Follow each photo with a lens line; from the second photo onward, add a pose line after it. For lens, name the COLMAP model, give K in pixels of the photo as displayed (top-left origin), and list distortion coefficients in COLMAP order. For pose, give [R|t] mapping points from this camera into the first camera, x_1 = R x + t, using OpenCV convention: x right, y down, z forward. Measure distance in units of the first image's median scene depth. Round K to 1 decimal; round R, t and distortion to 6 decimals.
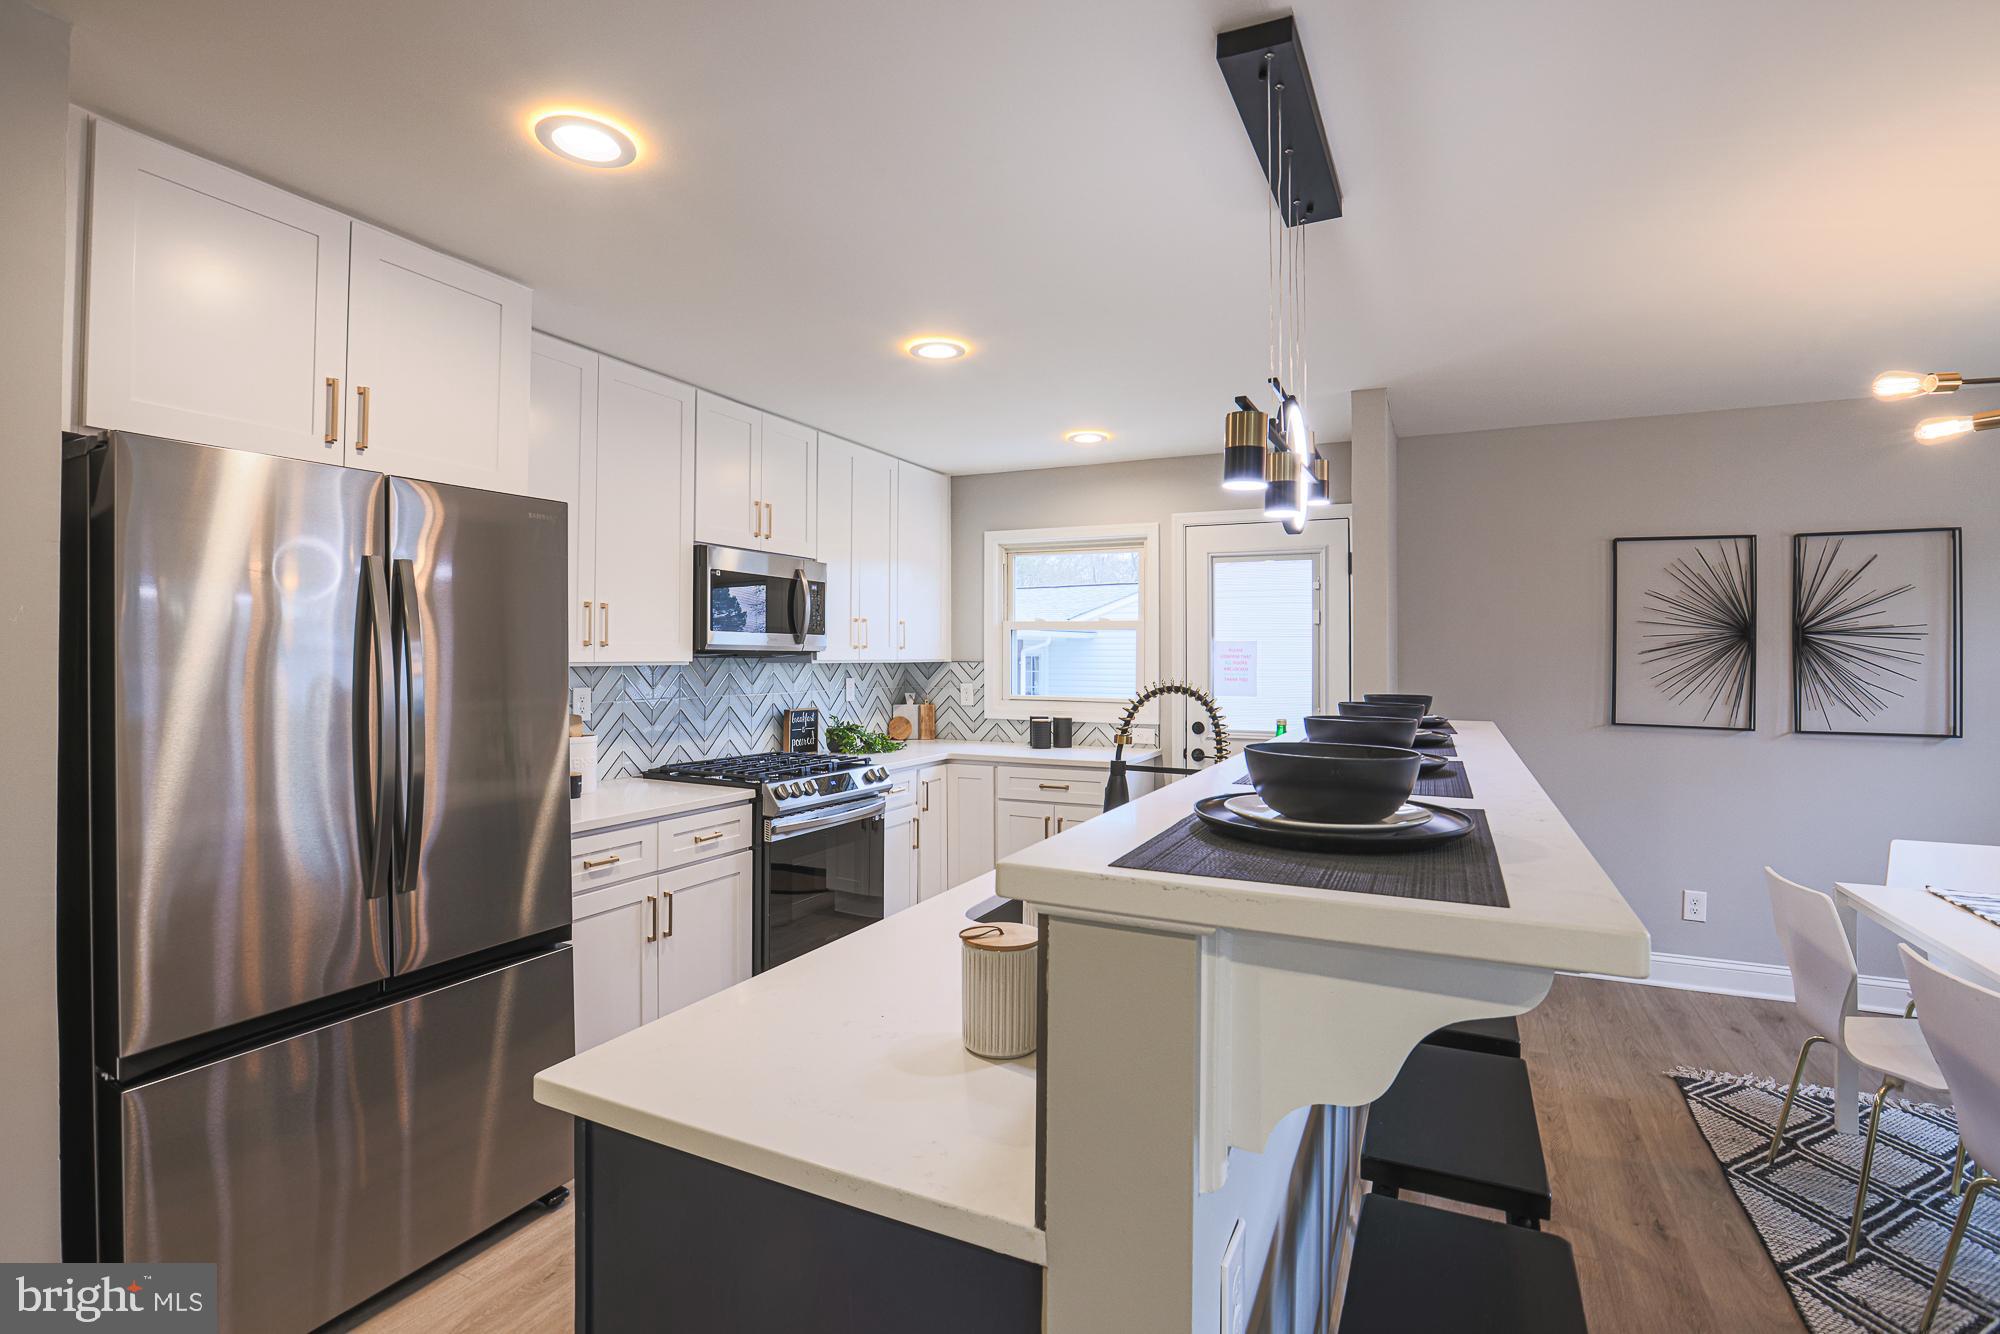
lens RADIAL K [[927.0, 0, 1020.2], [0, 927.0, 650.0], [0, 0, 1]] dist [-0.061472, 0.024363]
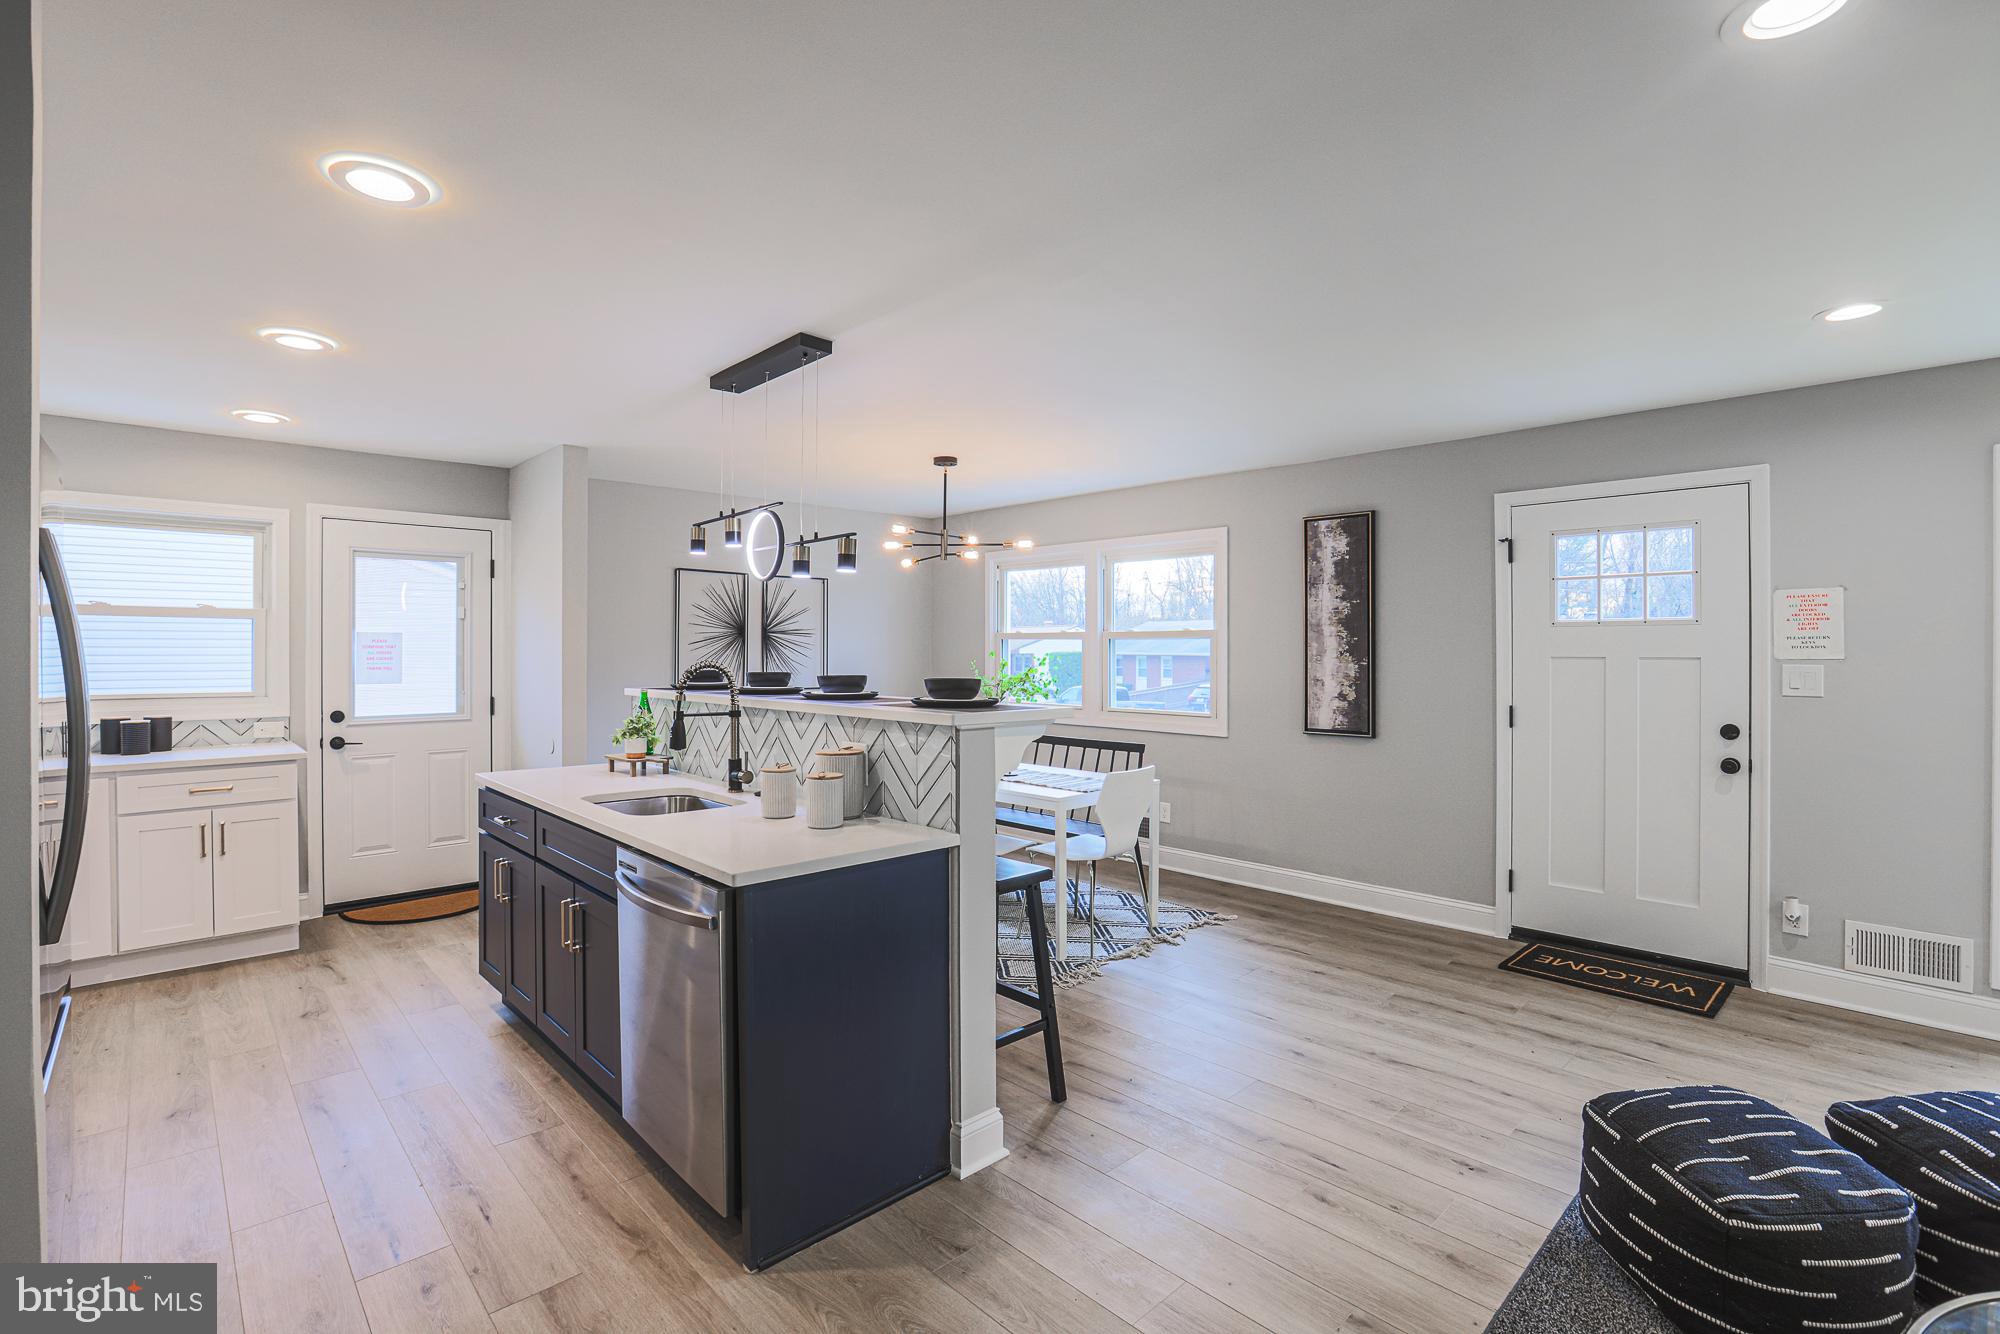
lens RADIAL K [[916.5, 0, 1010.3], [0, 916.5, 645.0], [0, 0, 1]] dist [-0.059883, 0.021480]
pose [[0.356581, -0.001611, 0.934263, -0.525992], [-0.005998, 0.999974, 0.004013, -0.003808], [-0.934245, -0.007035, 0.356562, -0.052063]]
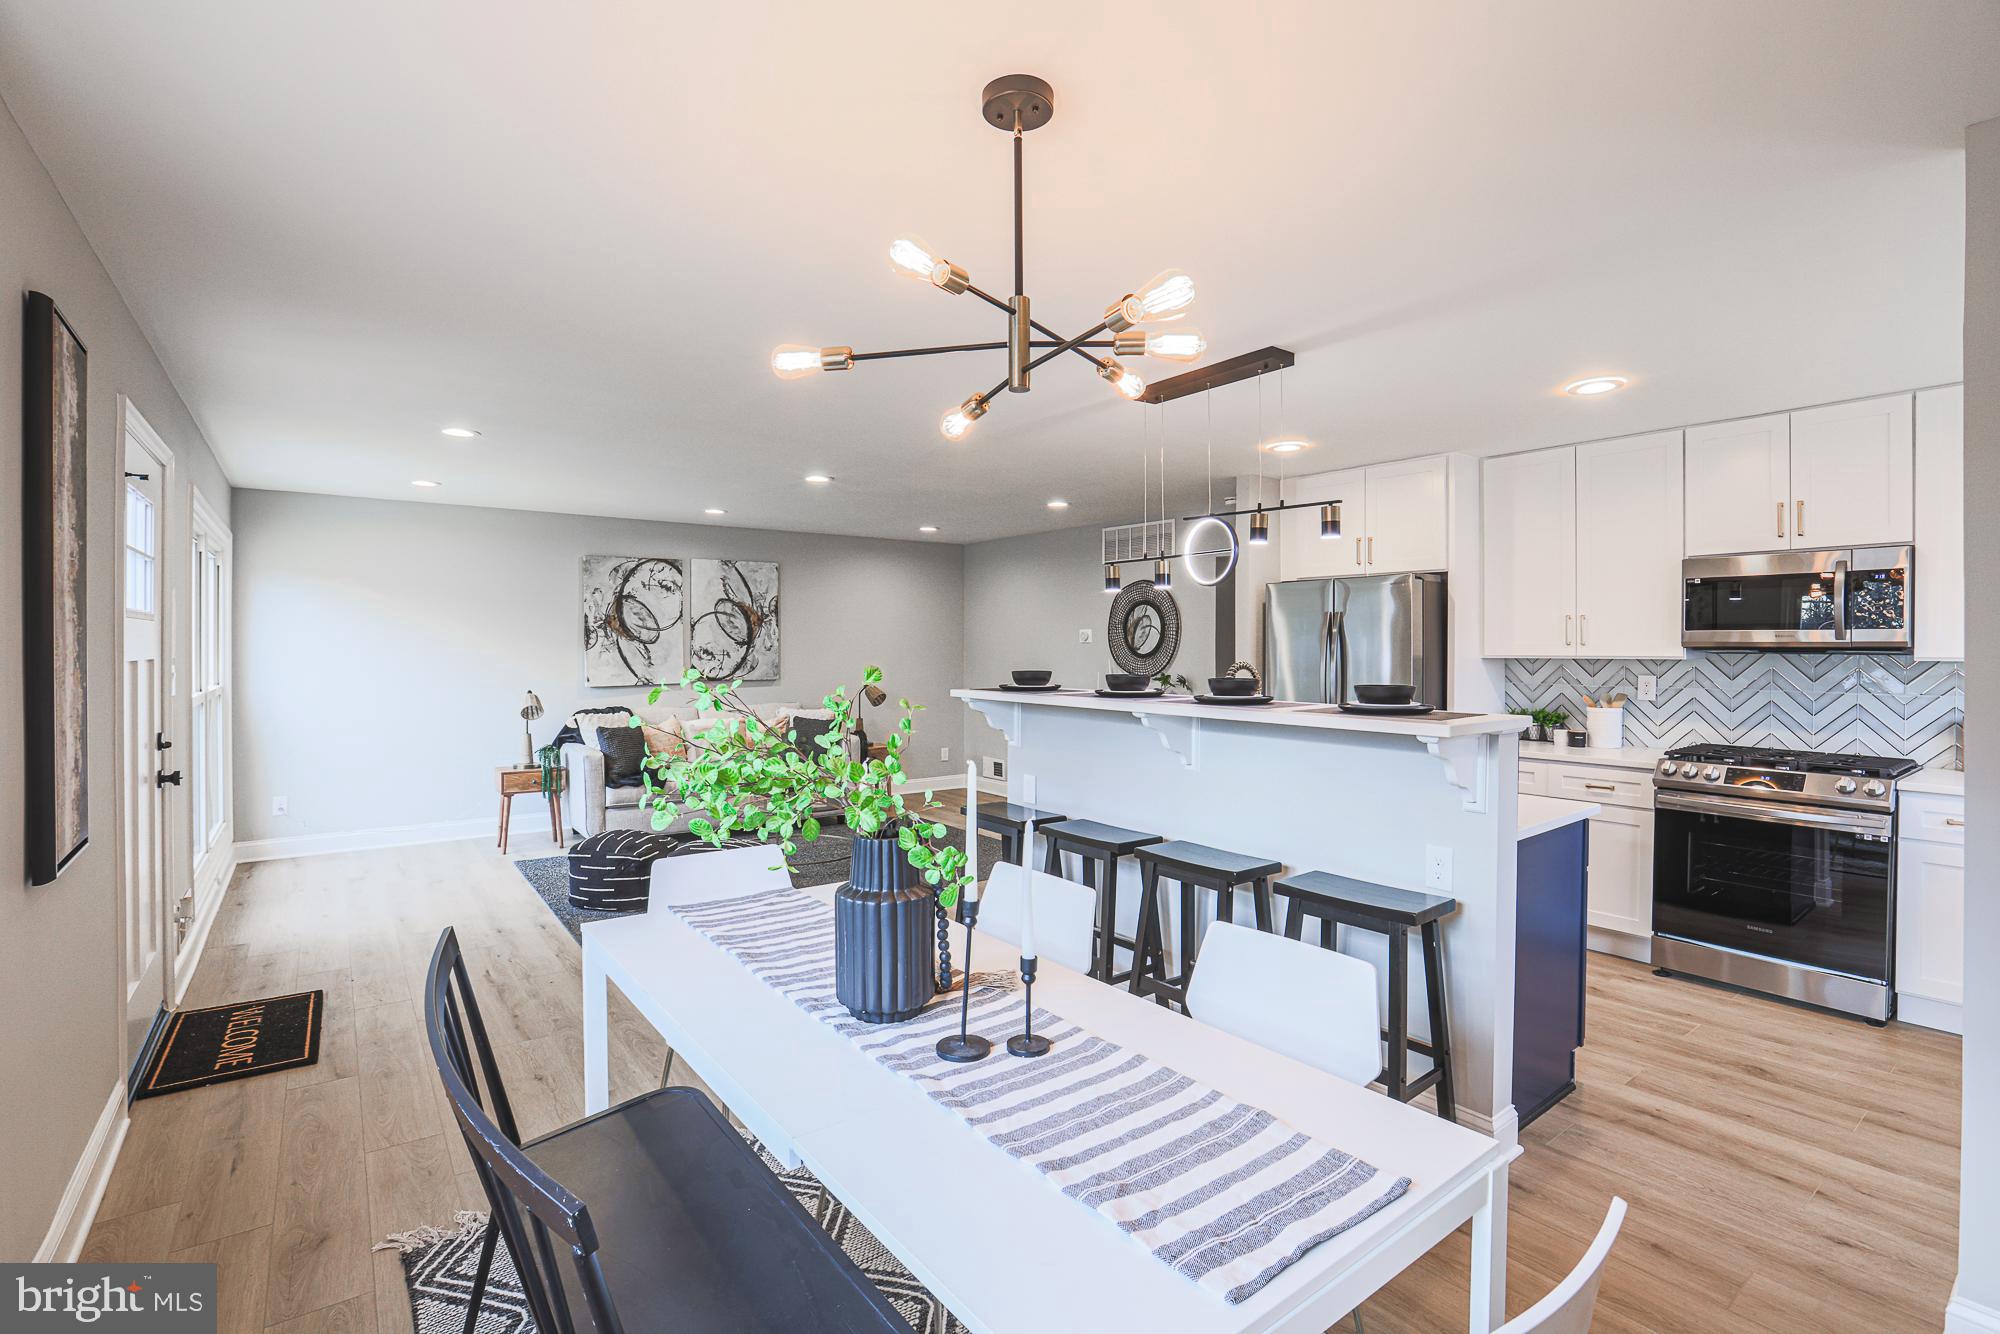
lens RADIAL K [[913.1, 0, 977.3], [0, 913.1, 654.1], [0, 0, 1]] dist [-0.040159, 0.015642]
pose [[-0.491009, 0.002737, -0.871150, 0.927555], [0.001982, 0.999996, 0.002024, 0.004148], [0.871152, -0.000733, -0.491012, 0.642195]]
